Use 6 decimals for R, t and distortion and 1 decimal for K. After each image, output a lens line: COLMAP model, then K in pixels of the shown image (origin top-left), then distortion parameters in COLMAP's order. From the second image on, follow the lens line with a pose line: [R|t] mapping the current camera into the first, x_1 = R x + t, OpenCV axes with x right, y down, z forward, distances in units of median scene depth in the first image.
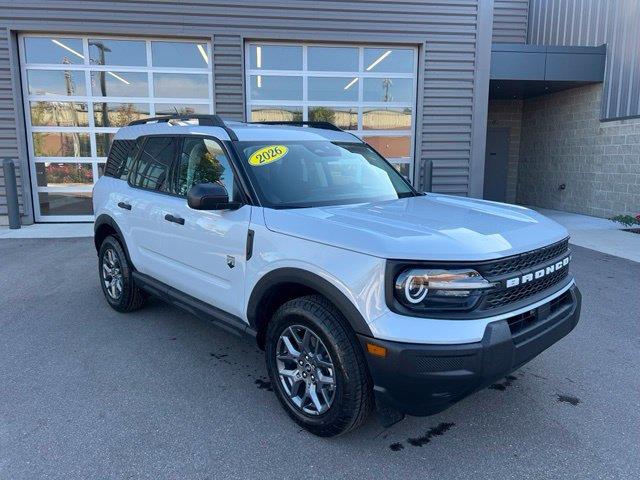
lens RADIAL K [[477.0, 0, 323.5], [0, 477.0, 229.8], [0, 0, 1]] dist [0.034828, 0.000185]
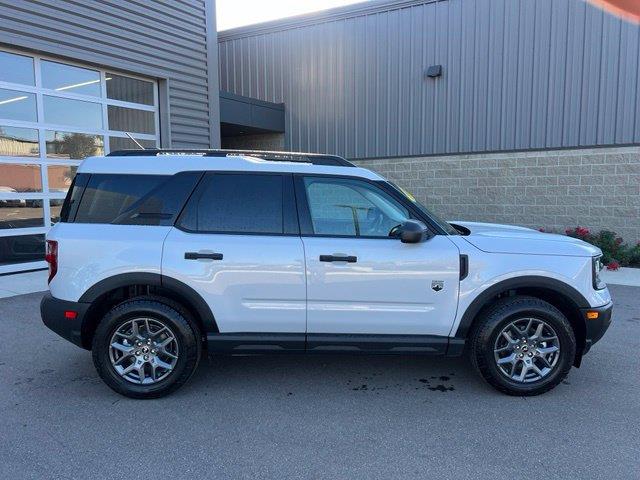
lens RADIAL K [[477.0, 0, 323.5], [0, 477.0, 229.8], [0, 0, 1]] dist [0.034828, 0.000185]
pose [[0.671669, -0.069781, 0.737558, -0.718468], [0.118248, 0.992889, -0.013746, -0.048698], [-0.731354, 0.096448, 0.675144, 0.240157]]
